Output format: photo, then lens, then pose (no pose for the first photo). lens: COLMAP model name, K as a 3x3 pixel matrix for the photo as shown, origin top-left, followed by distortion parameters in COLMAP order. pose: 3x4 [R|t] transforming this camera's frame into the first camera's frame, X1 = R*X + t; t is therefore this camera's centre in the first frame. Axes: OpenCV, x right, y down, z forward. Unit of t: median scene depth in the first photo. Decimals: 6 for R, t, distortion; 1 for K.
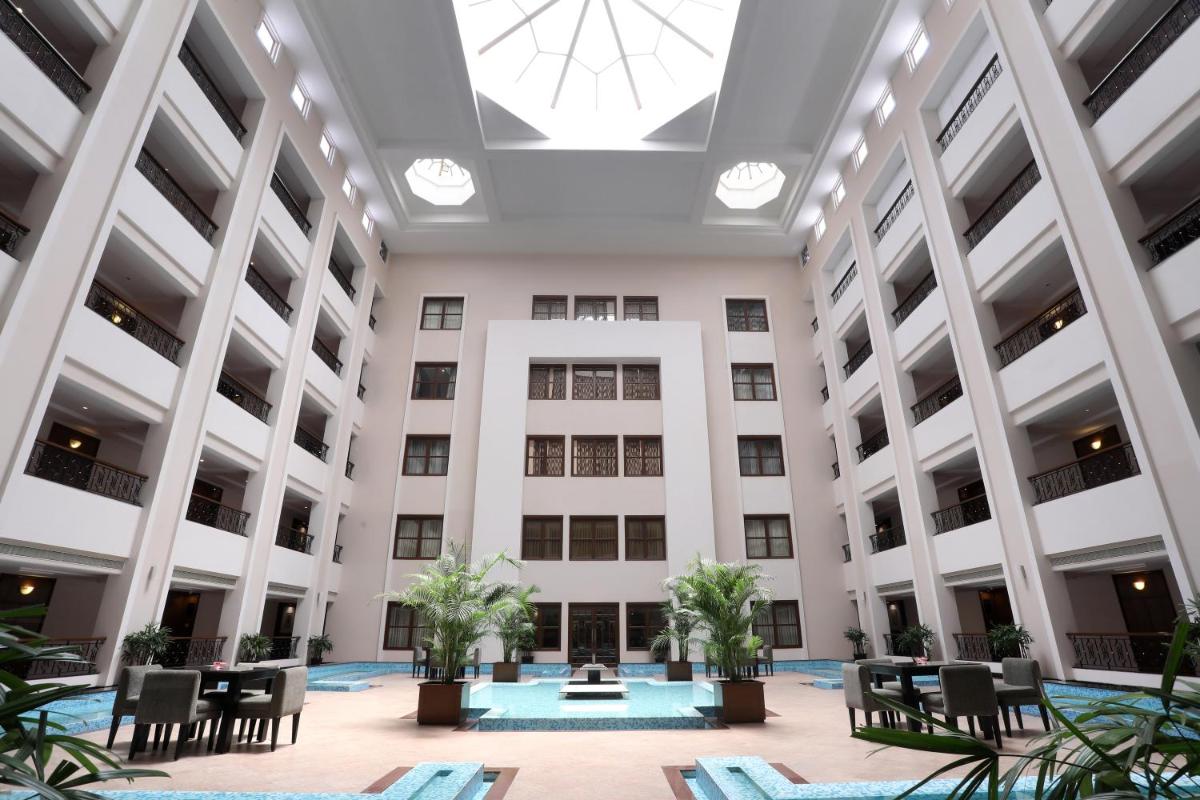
lens RADIAL K [[584.7, 0, 603.6], [0, 584.7, 402.4], [0, 0, 1]] dist [-0.034717, 0.000361]
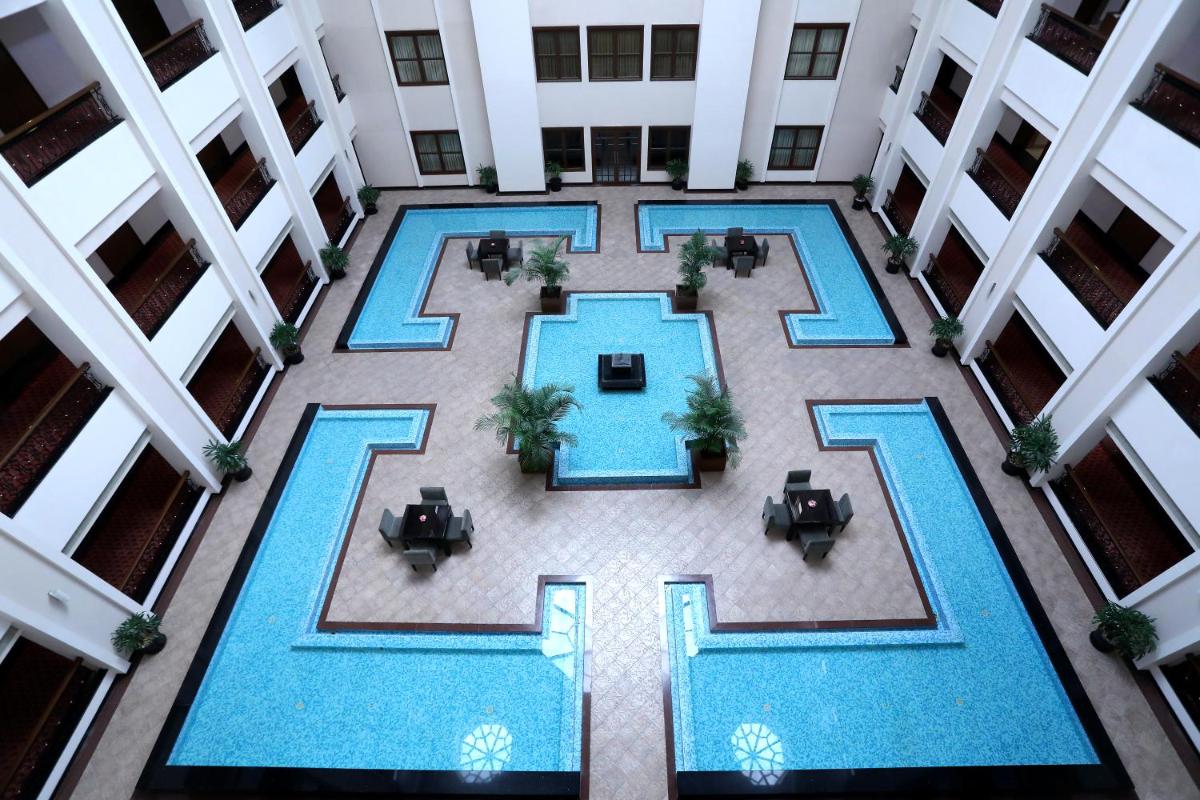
lens RADIAL K [[612.4, 0, 601.0], [0, 612.4, 400.6], [0, 0, 1]] dist [0.003033, 0.000195]
pose [[0.999264, 0.006560, -0.037800, 0.000141], [0.032265, 0.389371, 0.920516, -0.445451], [0.020757, -0.921058, 0.388873, 0.166733]]
